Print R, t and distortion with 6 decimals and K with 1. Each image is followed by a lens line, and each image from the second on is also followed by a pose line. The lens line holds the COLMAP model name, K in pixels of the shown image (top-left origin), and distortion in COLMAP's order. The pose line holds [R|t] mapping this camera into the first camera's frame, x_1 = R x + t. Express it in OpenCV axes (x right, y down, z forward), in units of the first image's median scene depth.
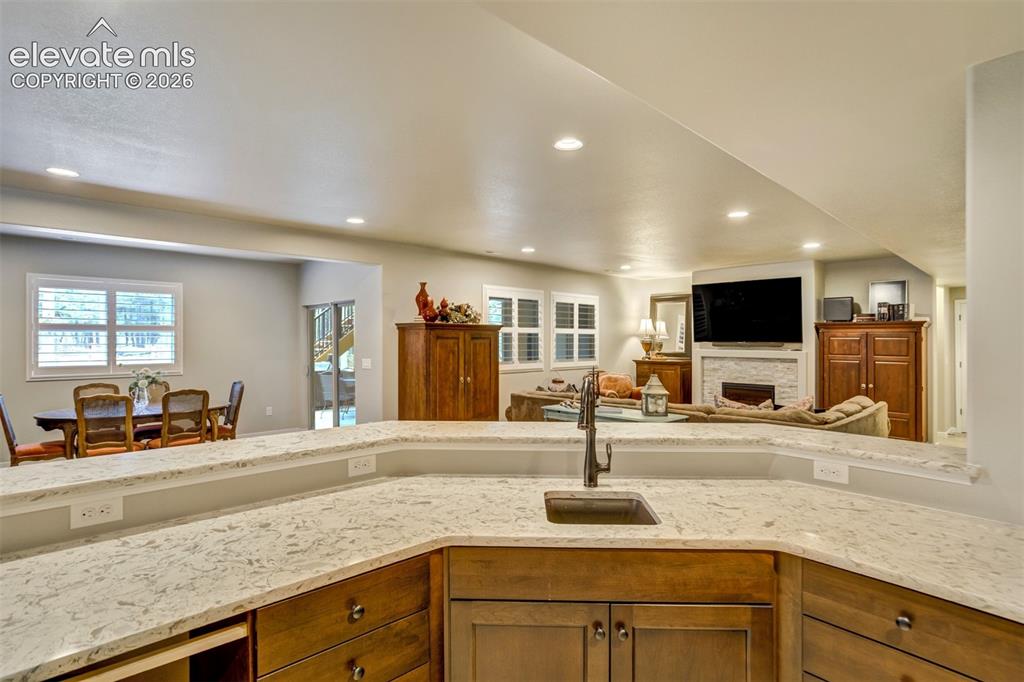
lens RADIAL K [[497.3, 0, 509.4], [0, 497.3, 340.9], [0, 0, 1]] dist [-0.015957, 0.000444]
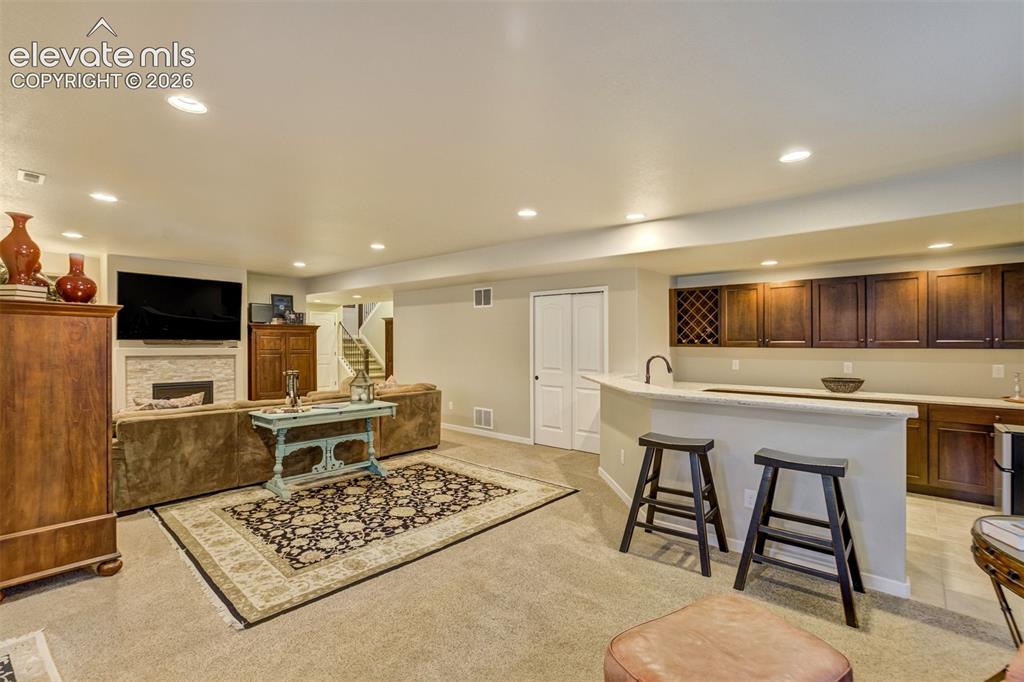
lens RADIAL K [[480.7, 0, 513.4], [0, 480.7, 331.7], [0, 0, 1]] dist [-0.033828, 0.006925]
pose [[-0.086577, 0.018721, 0.996069, -0.527734], [-0.009058, 0.999767, -0.019578, -0.000594], [-0.996204, -0.010718, -0.086388, 0.456232]]
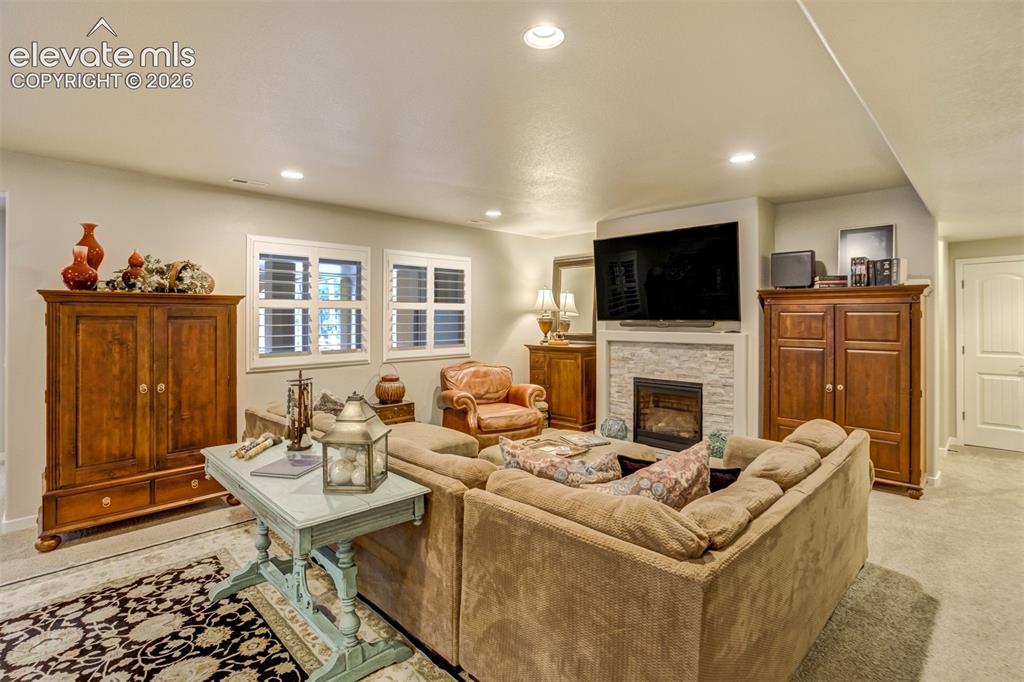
lens RADIAL K [[480.7, 0, 508.8], [0, 480.7, 327.1], [0, 0, 1]] dist [-0.033828, 0.006925]
pose [[0.999801, -0.007200, 0.018589, 0.259549], [0.006898, 0.999844, 0.016288, -0.000165], [-0.018704, -0.016156, 0.999695, 0.351099]]
